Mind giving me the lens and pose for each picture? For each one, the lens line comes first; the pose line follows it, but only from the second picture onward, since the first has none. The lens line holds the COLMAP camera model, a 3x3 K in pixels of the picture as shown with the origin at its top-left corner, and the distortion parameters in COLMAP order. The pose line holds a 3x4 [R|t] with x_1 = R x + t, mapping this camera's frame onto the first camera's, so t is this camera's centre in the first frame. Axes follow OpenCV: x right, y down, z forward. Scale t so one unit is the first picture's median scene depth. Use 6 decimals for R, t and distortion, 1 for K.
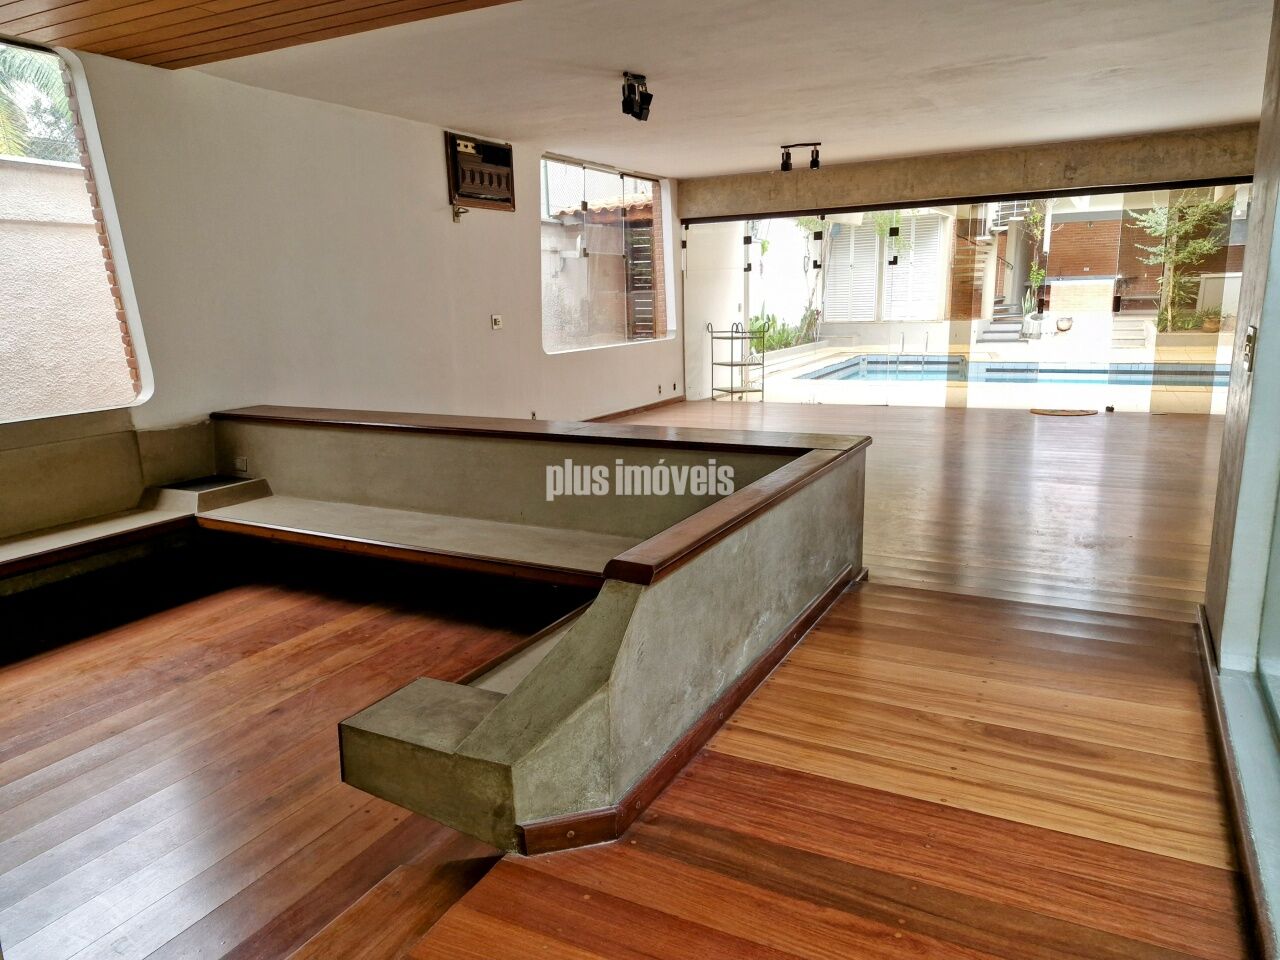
lens RADIAL K [[883.7, 0, 635.2], [0, 883.7, 511.2], [0, 0, 1]] dist [0.040408, -0.039742]
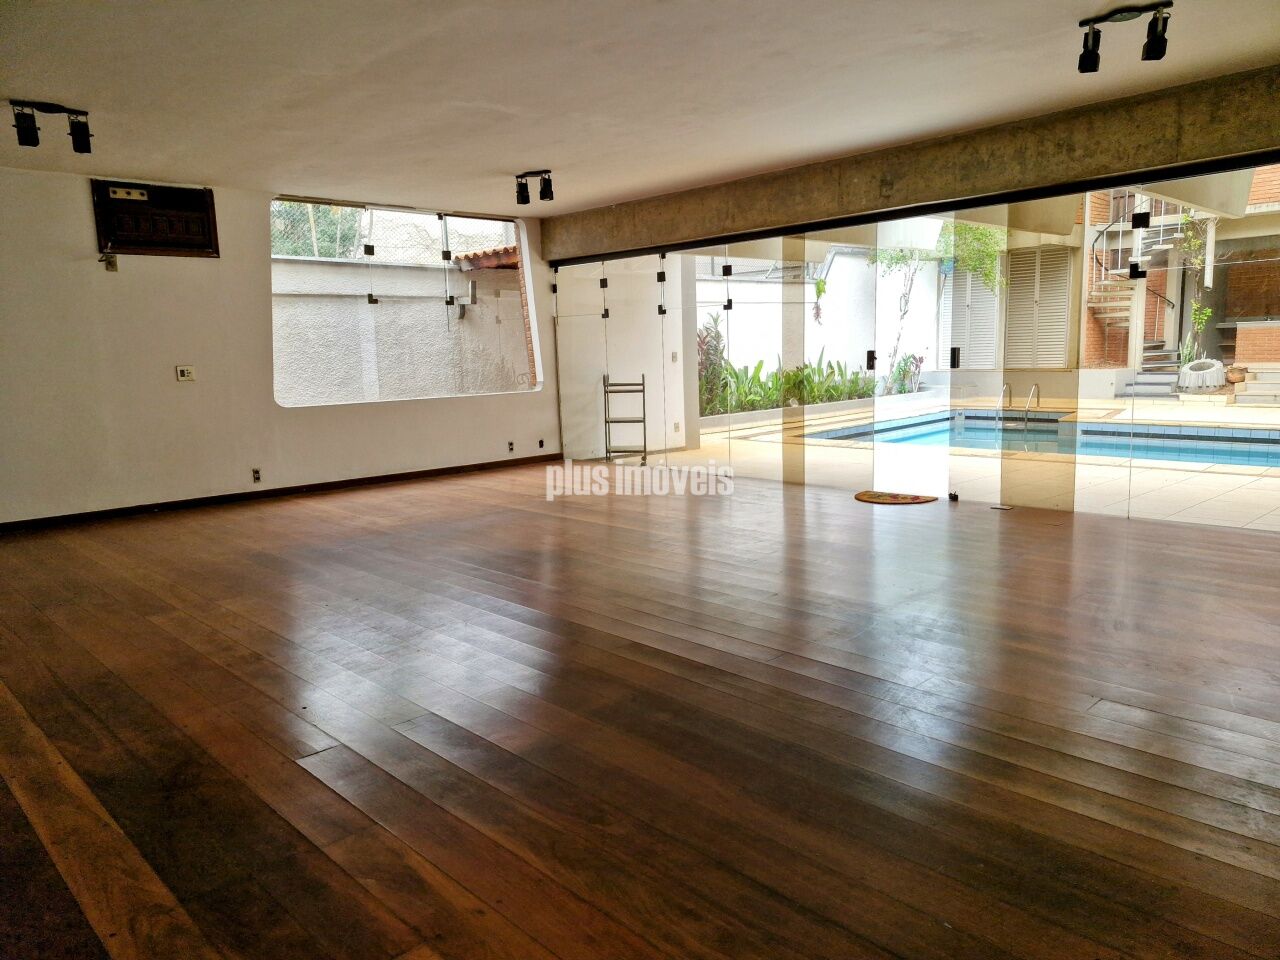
lens RADIAL K [[883.7, 0, 638.9], [0, 883.7, 480.9], [0, 0, 1]] dist [0.040408, -0.039742]
pose [[0.952852, 0.044599, -0.300140, 0.456797], [-0.068468, 0.995231, -0.069478, -0.052948], [0.295610, 0.086752, 0.951362, 0.199270]]
